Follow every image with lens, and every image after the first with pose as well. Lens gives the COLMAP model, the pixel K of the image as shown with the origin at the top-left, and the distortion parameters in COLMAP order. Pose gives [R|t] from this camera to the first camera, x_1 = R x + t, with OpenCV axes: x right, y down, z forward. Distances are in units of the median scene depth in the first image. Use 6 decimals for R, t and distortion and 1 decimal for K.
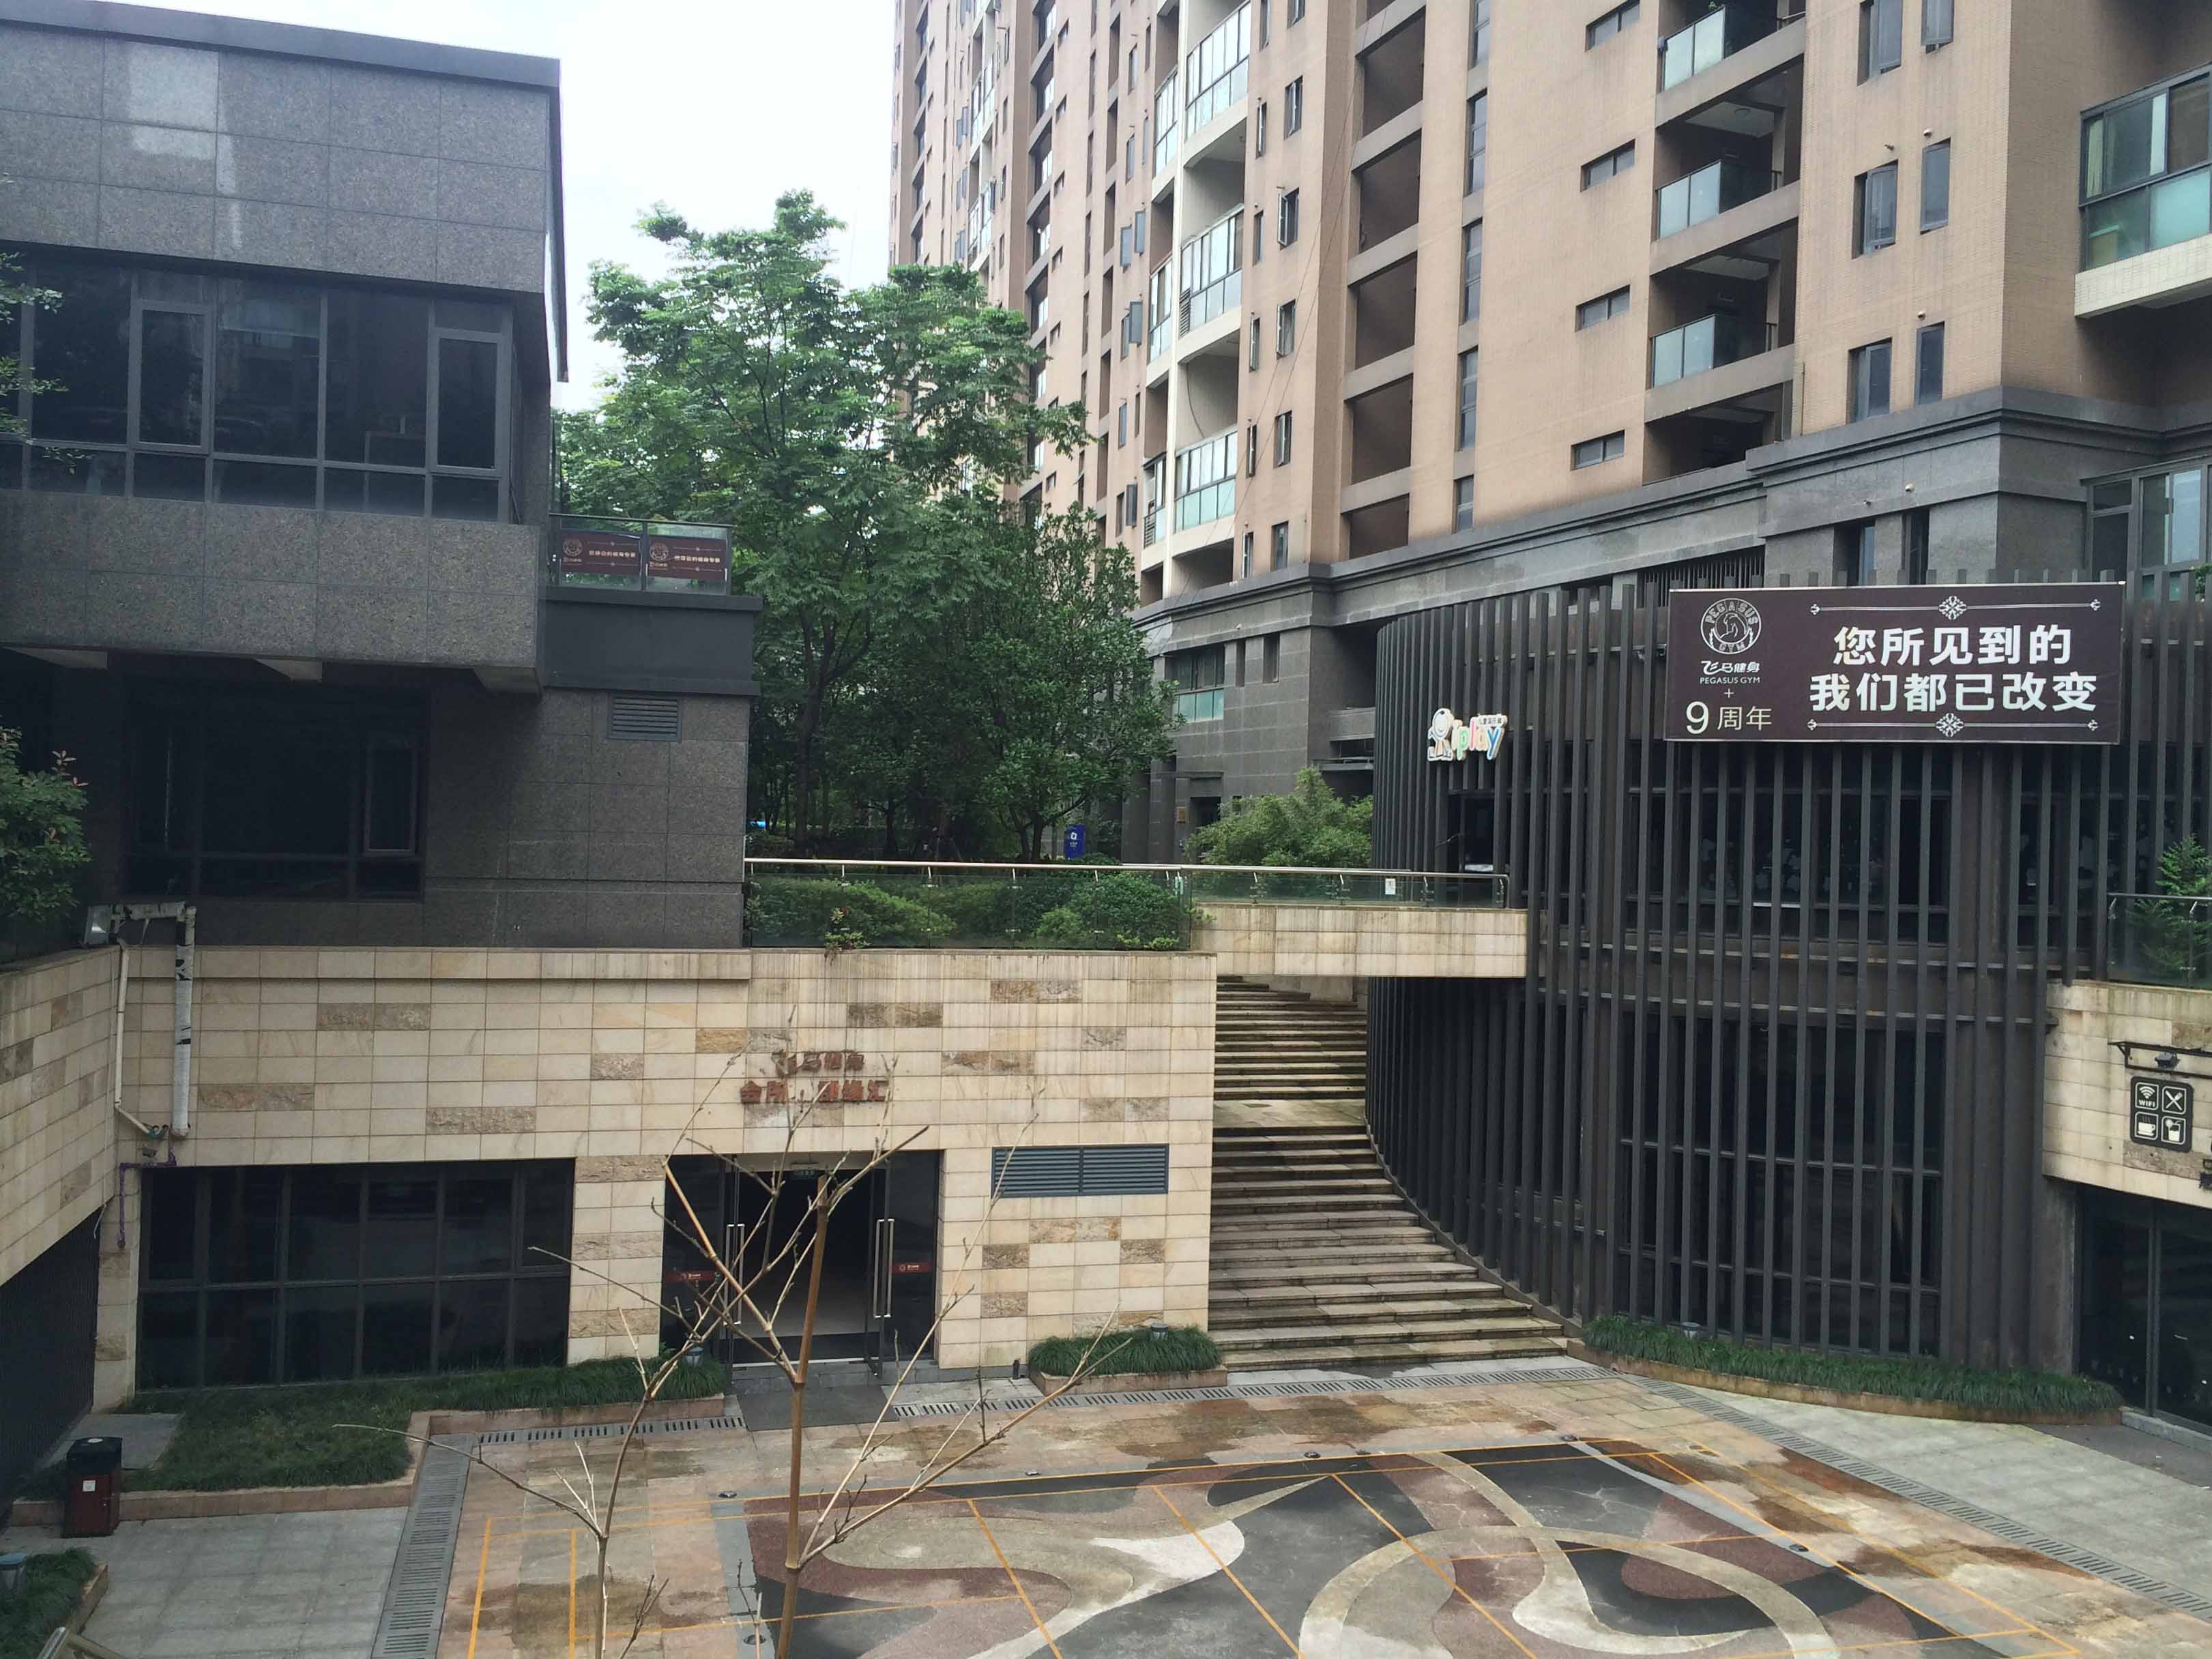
lens RADIAL K [[1965.3, 0, 1106.0], [0, 1965.3, 829.5], [0, 0, 1]] dist [0.088658, -0.164846]
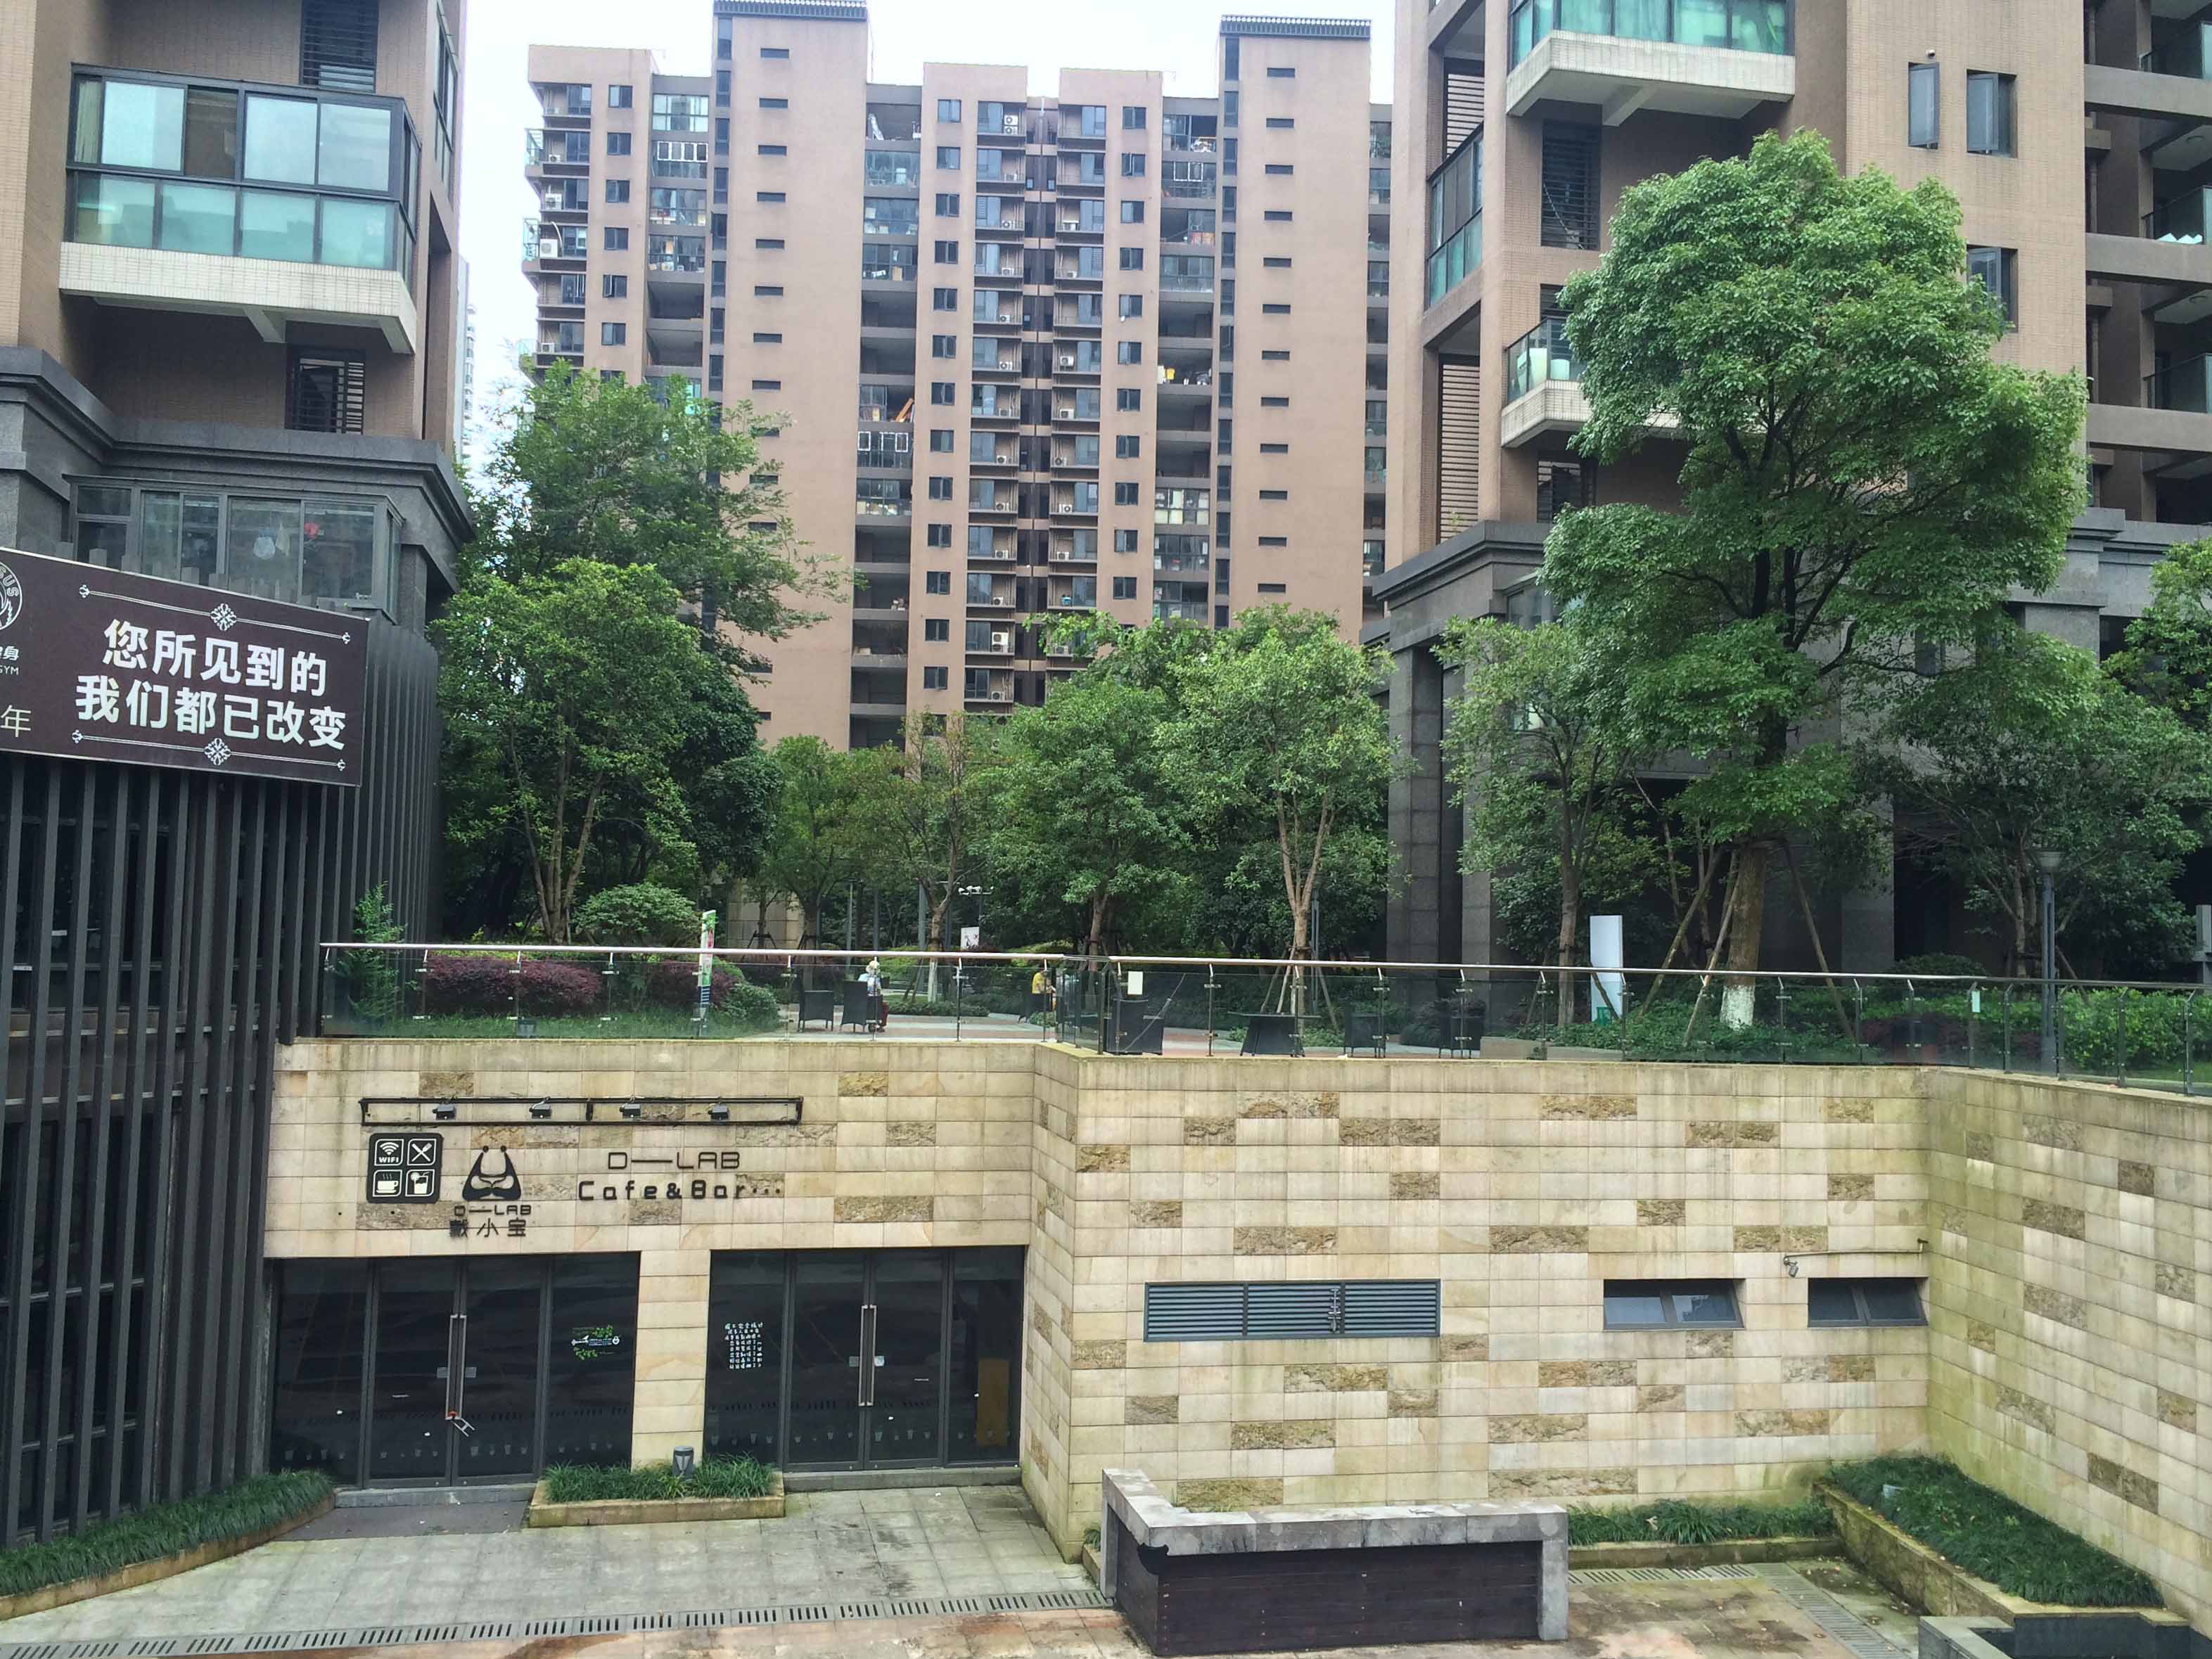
lens RADIAL K [[1965.4, 0, 1106.0], [0, 1965.4, 829.5], [0, 0, 1]] dist [0.088658, -0.164846]
pose [[0.161802, 0.036264, 0.986157, -0.364966], [-0.021498, 0.999217, -0.033217, 0.001477], [-0.986589, -0.015825, 0.162454, 0.481598]]
